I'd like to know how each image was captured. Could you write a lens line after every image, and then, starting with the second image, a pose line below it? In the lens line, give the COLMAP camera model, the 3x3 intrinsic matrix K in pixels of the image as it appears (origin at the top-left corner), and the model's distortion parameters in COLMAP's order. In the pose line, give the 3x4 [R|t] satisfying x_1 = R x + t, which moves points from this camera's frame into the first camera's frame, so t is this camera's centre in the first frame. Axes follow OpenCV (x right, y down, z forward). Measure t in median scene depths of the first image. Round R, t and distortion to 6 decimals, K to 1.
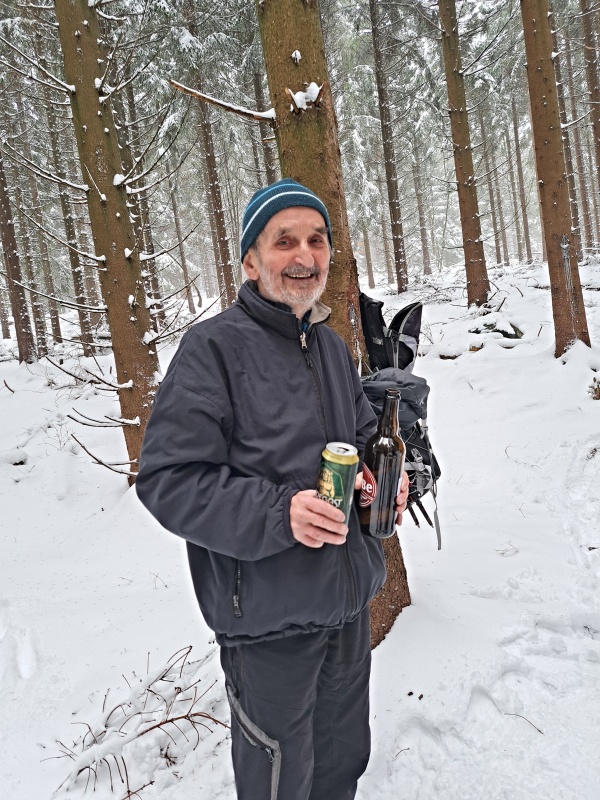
lens RADIAL K [[544.4, 0, 300.8], [0, 544.4, 397.3], [0, 0, 1]] dist [0.013813, -0.010709]
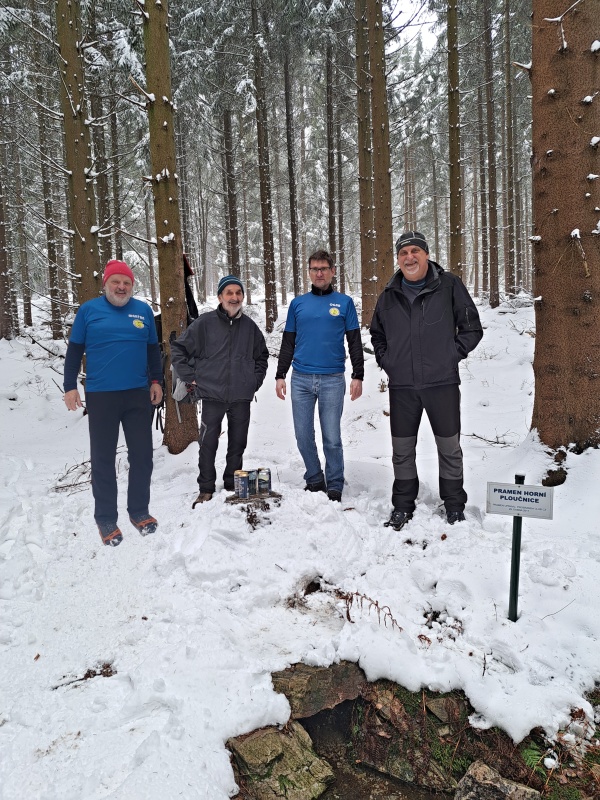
lens RADIAL K [[544.4, 0, 298.4], [0, 544.4, 406.3], [0, 0, 1]] dist [0.013813, -0.010709]
pose [[0.994103, 0.088417, 0.062778, 0.215958], [-0.088402, 0.996080, -0.003025, 0.080703], [-0.062800, -0.002542, 0.998023, -0.660550]]
